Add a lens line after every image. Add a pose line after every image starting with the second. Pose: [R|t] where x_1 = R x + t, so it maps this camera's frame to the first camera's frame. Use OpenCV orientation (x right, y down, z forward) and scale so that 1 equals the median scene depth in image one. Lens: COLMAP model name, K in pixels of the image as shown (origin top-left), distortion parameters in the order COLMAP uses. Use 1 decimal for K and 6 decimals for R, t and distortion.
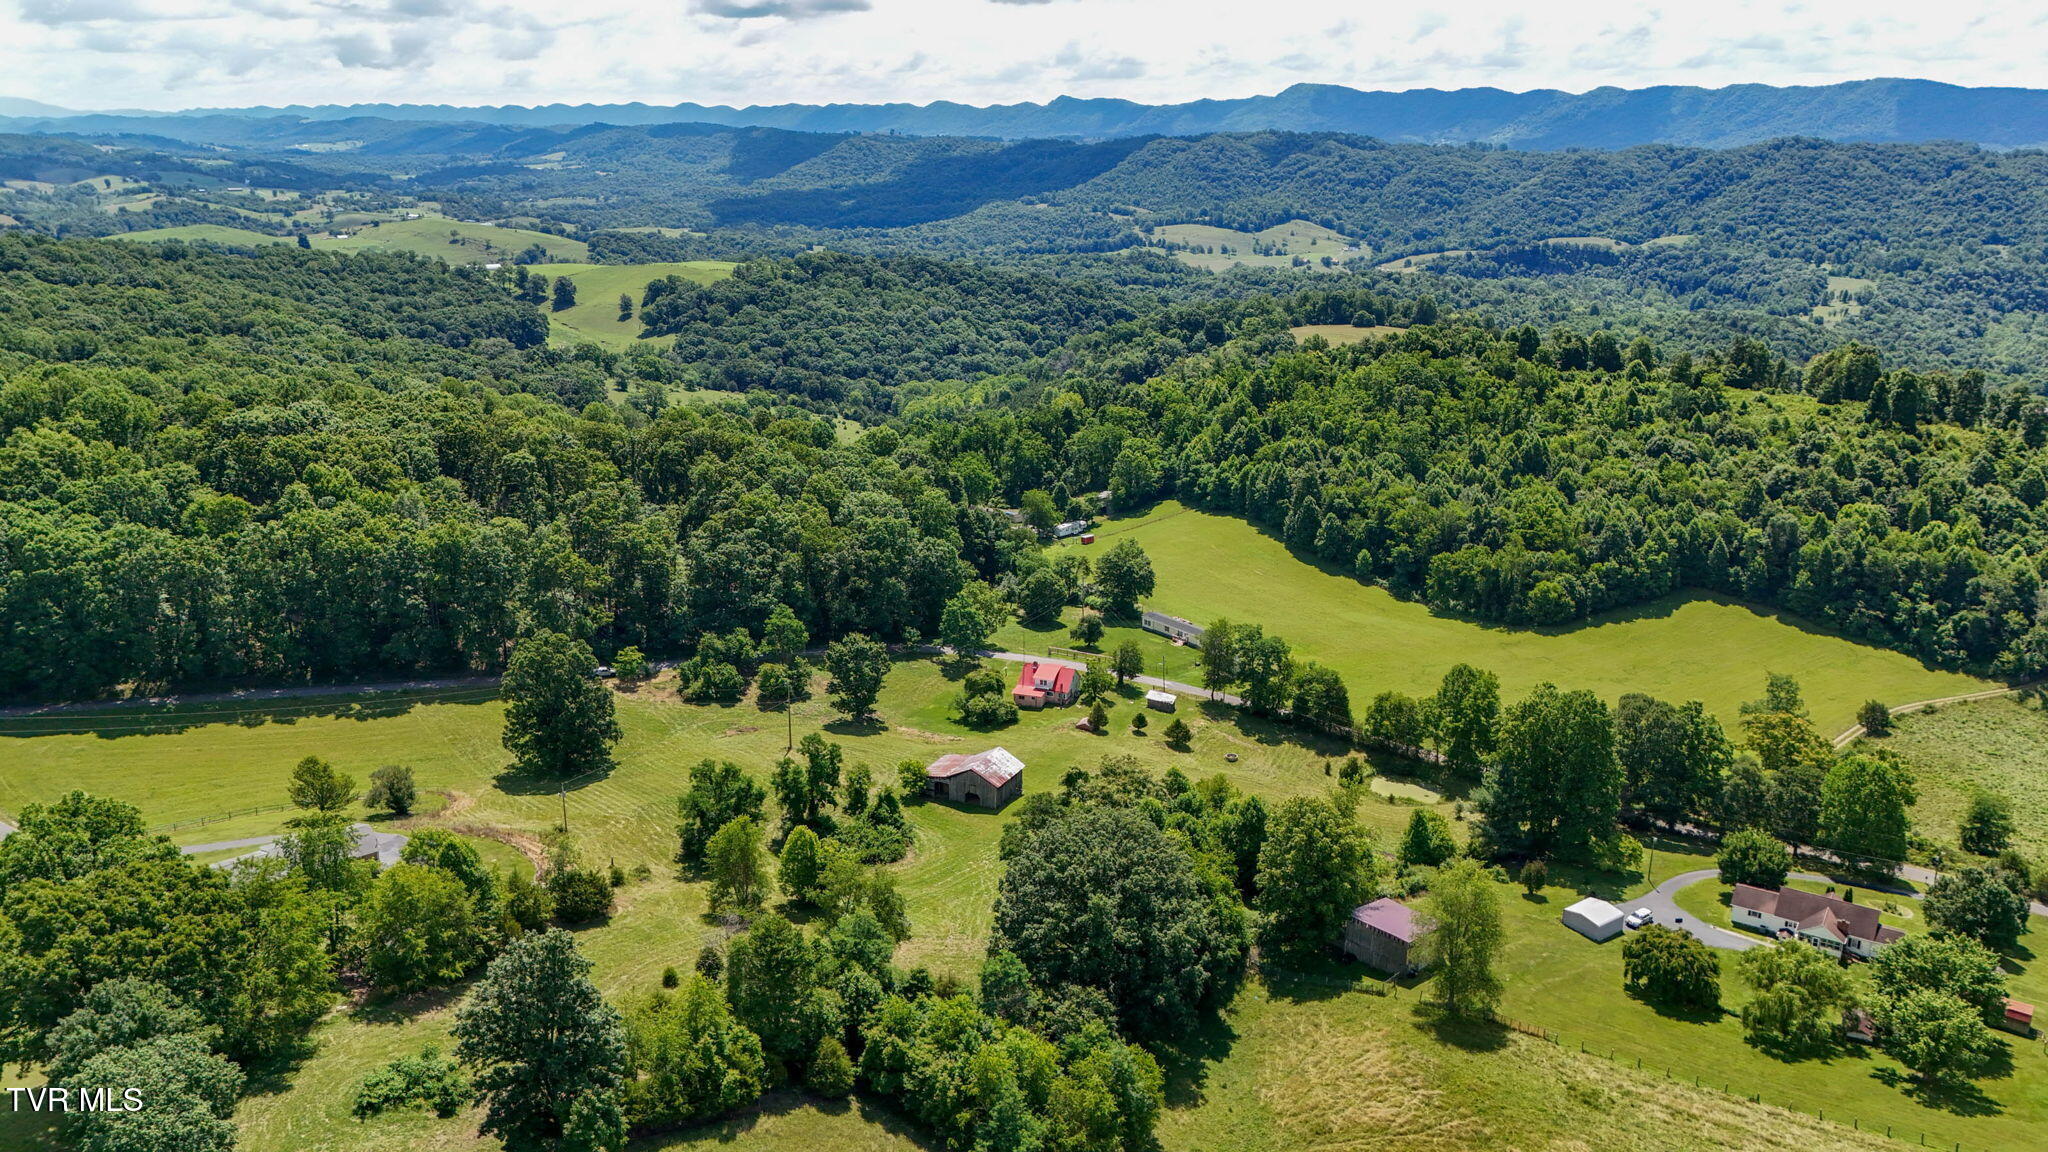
lens RADIAL K [[1494.1, 0, 1025.9], [0, 1494.1, 574.8], [0, 0, 1]] dist [0.077520, -0.076634]
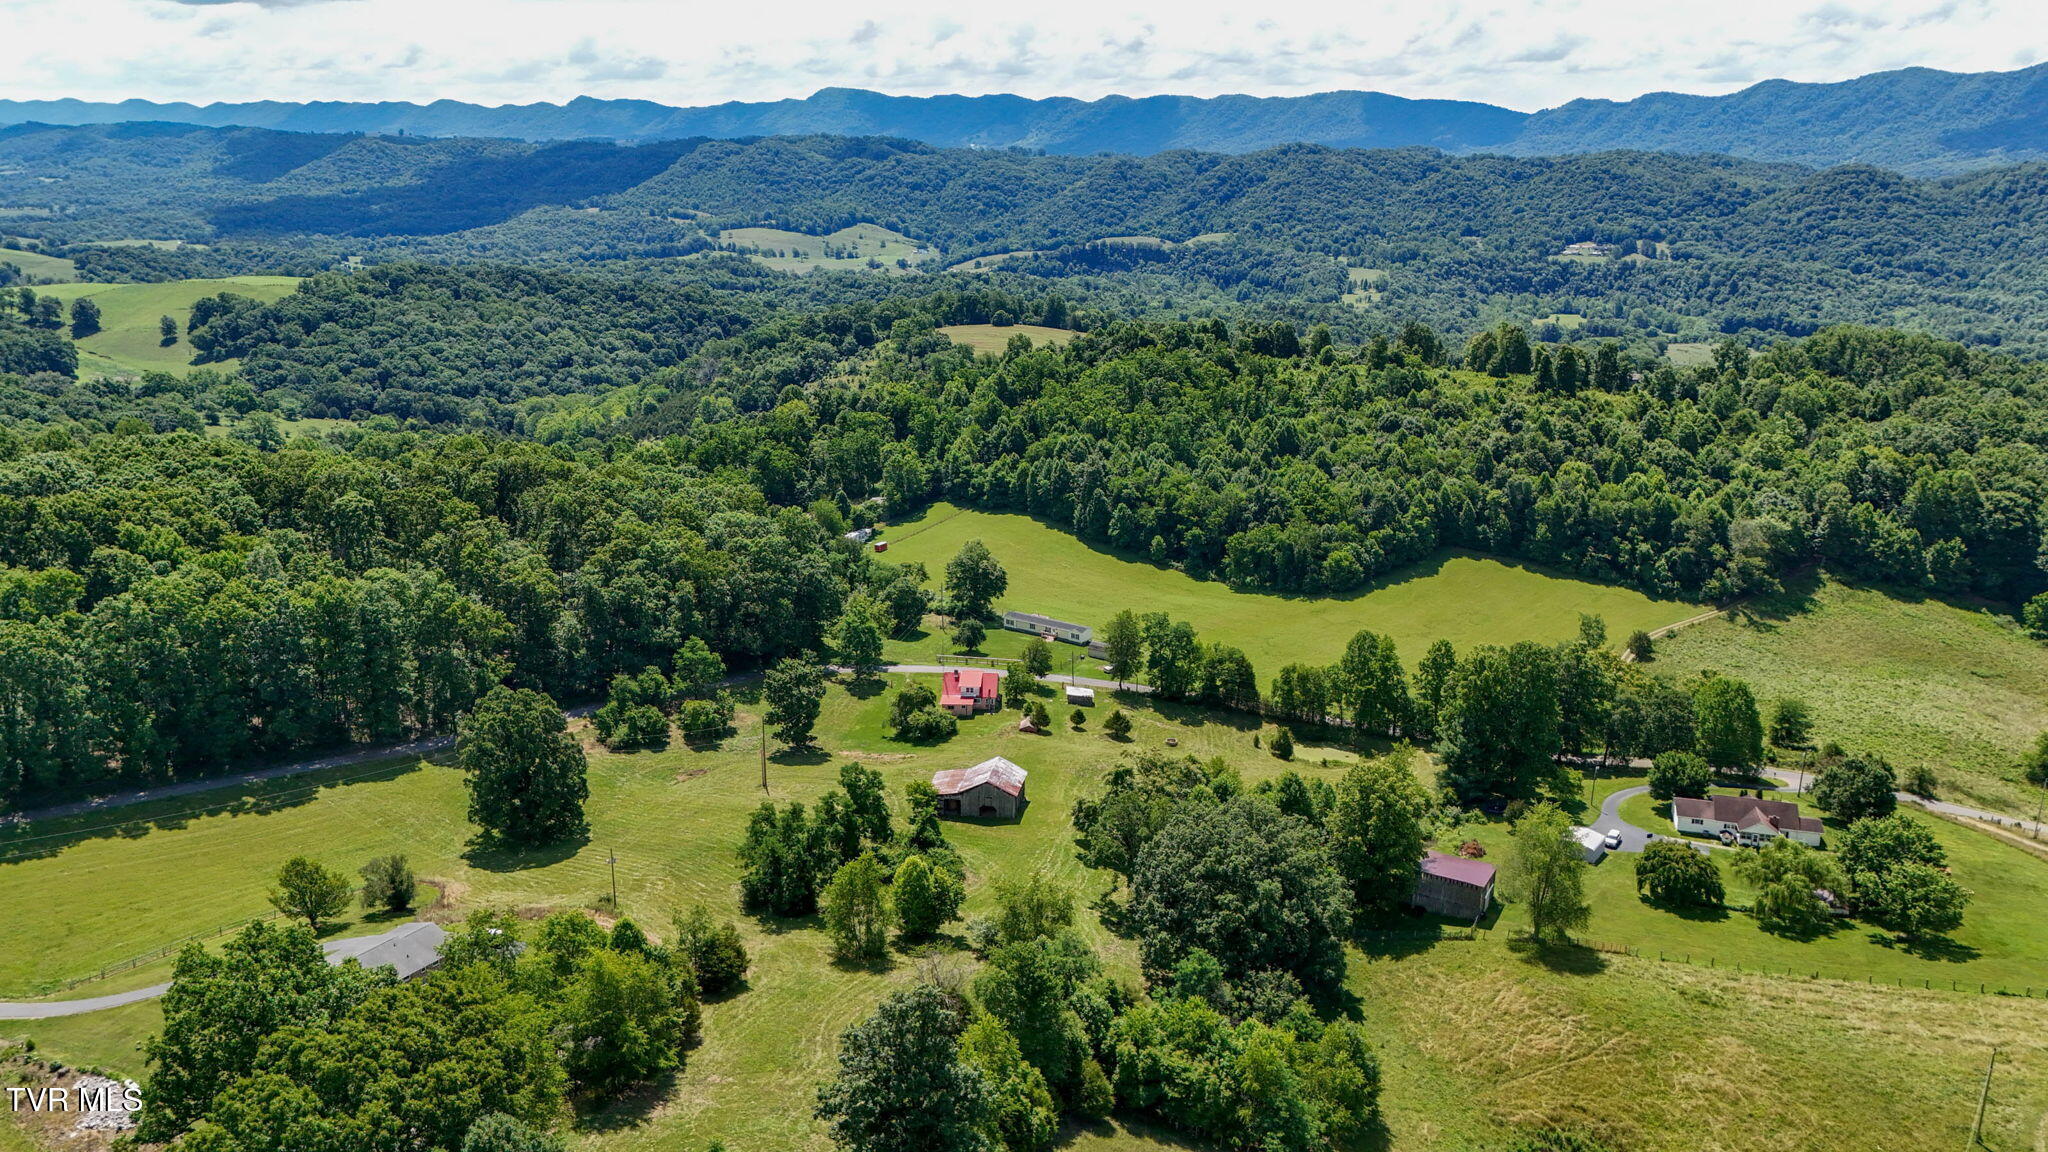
lens RADIAL K [[1494.1, 0, 1025.9], [0, 1494.1, 574.8], [0, 0, 1]] dist [0.077520, -0.076634]
pose [[0.955567, -0.083378, 0.282736, -0.068093], [0.083956, 0.996418, 0.010094, -0.003289], [-0.282565, 0.014092, 0.959145, 0.011132]]
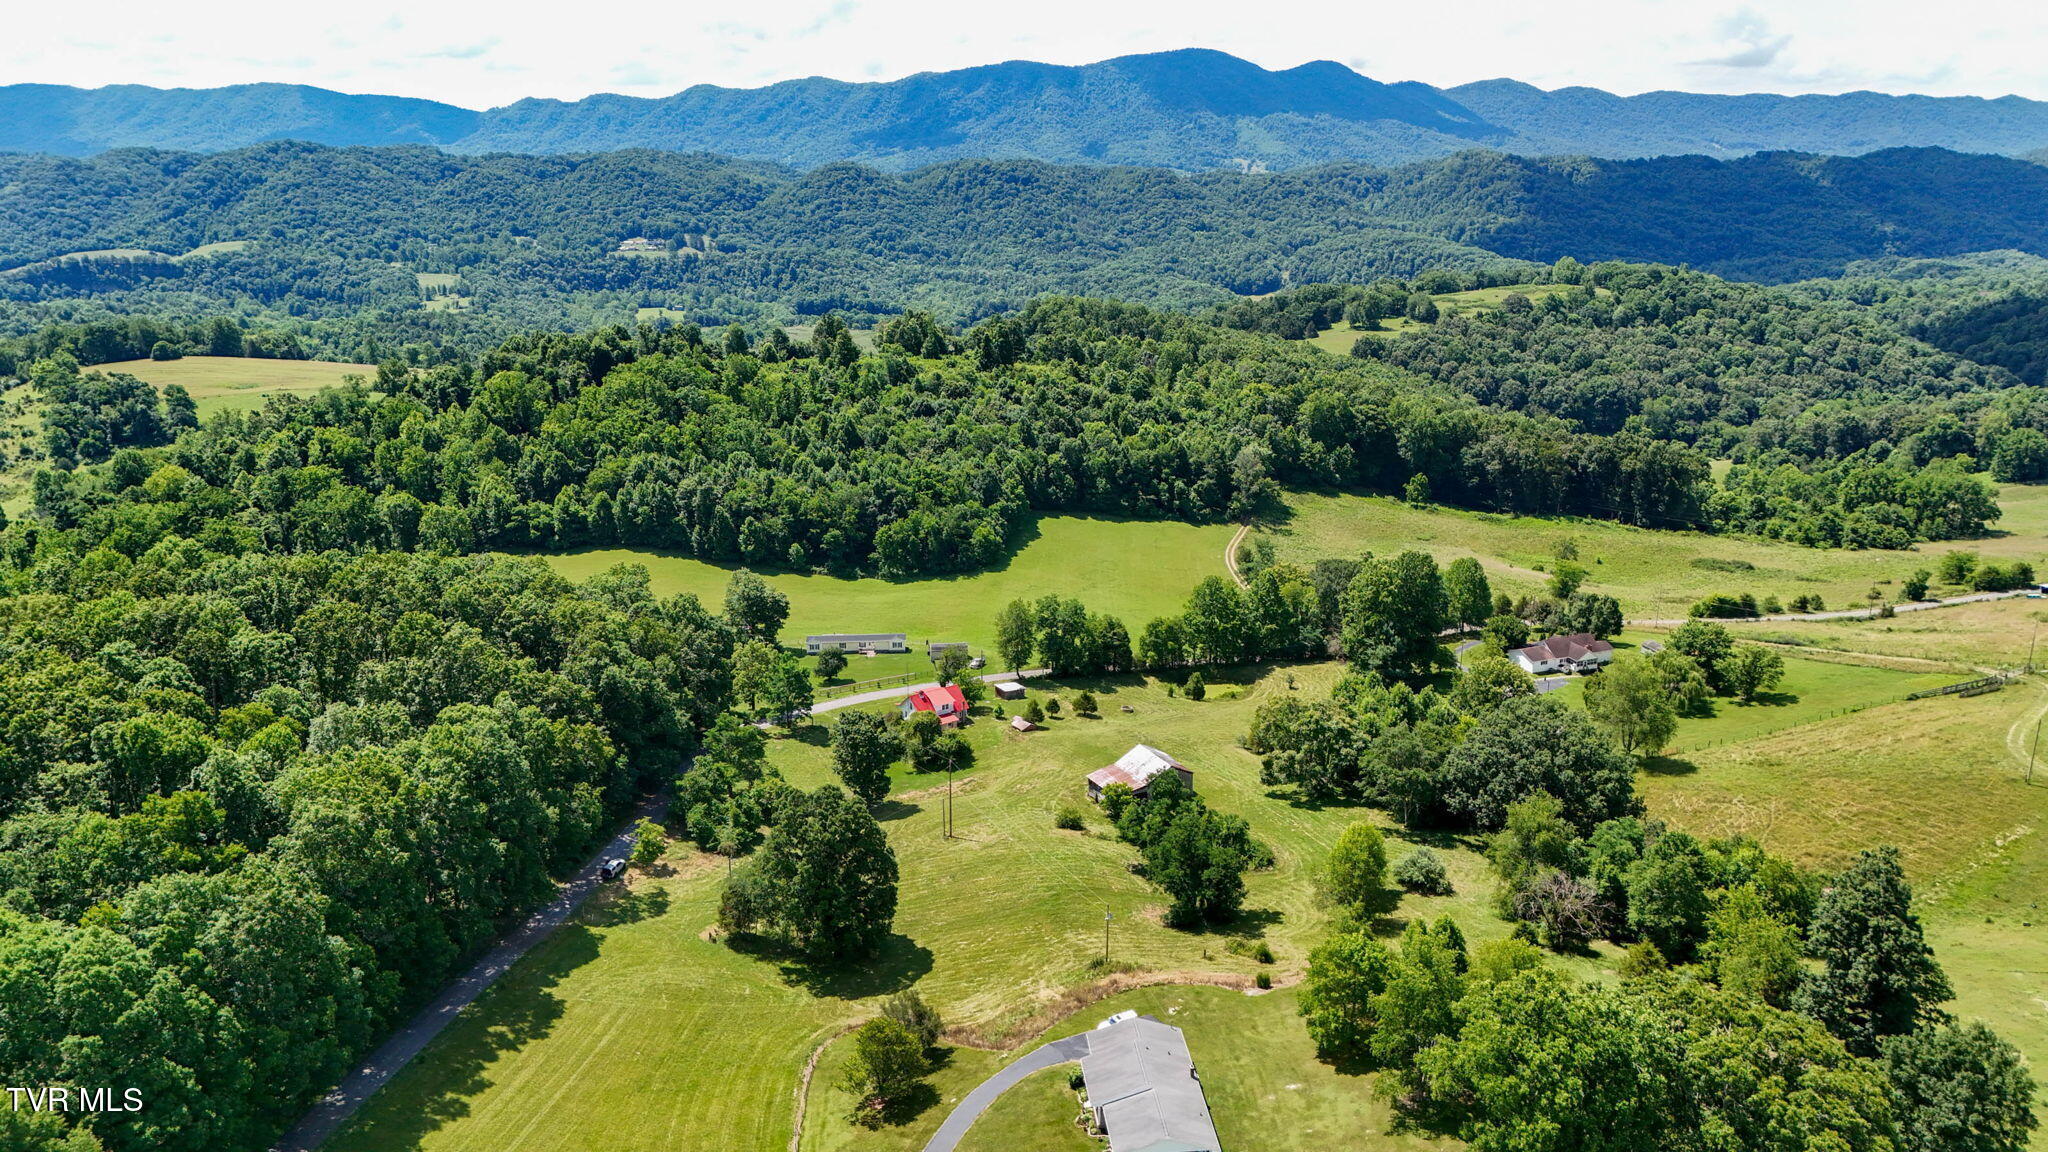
lens RADIAL K [[1494.1, 0, 1025.9], [0, 1494.1, 574.8], [0, 0, 1]] dist [0.077520, -0.076634]
pose [[0.576051, -0.235106, 0.782873, -0.207841], [0.236568, 0.964708, 0.115643, -0.032713], [-0.782433, 0.118587, 0.611339, 0.108180]]
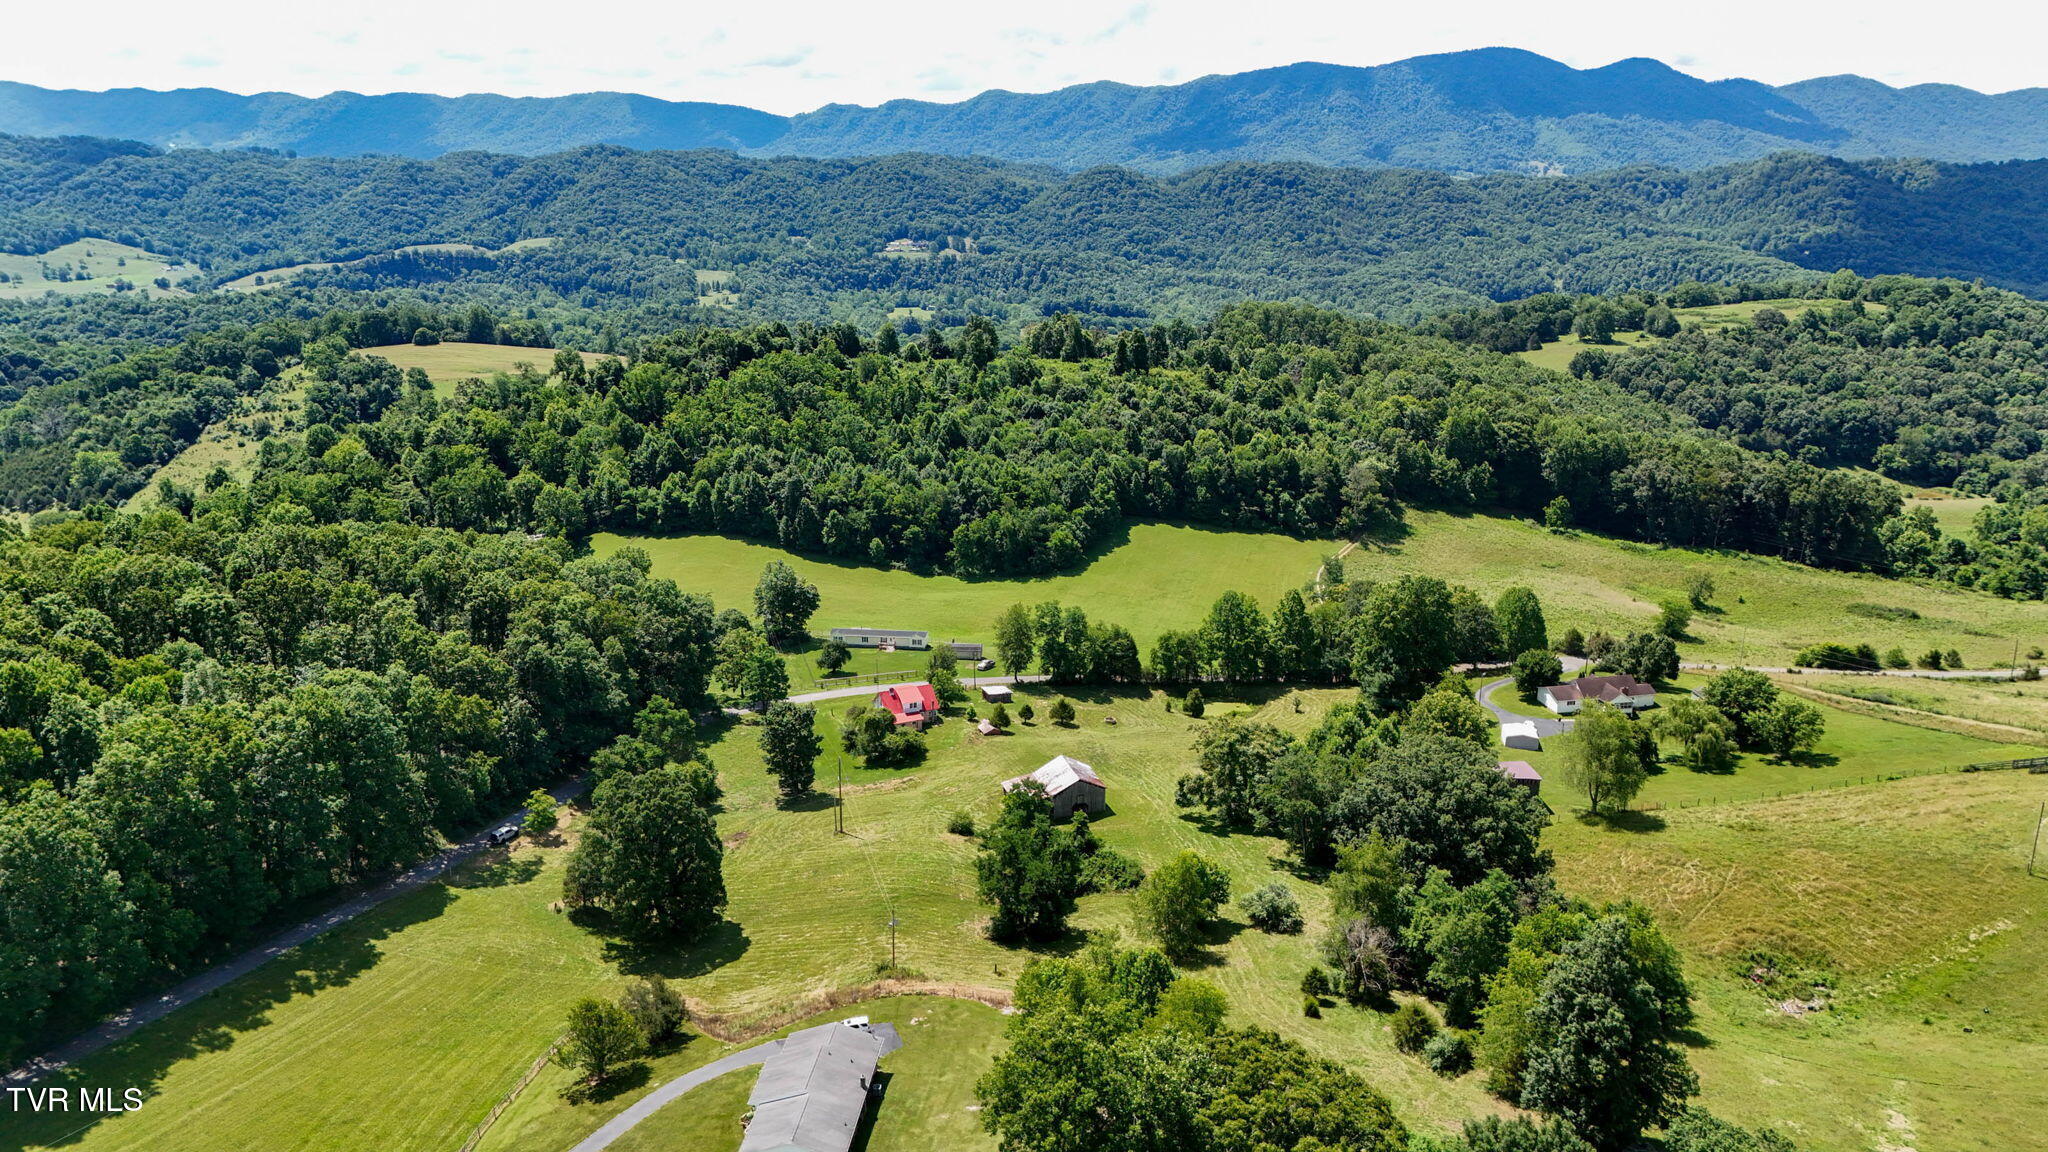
lens RADIAL K [[1494.1, 0, 1025.9], [0, 1494.1, 574.8], [0, 0, 1]] dist [0.077520, -0.076634]
pose [[0.718400, -0.198989, 0.666562, -0.169941], [0.201603, 0.976647, 0.074277, -0.020386], [-0.665776, 0.081021, 0.741740, 0.067386]]
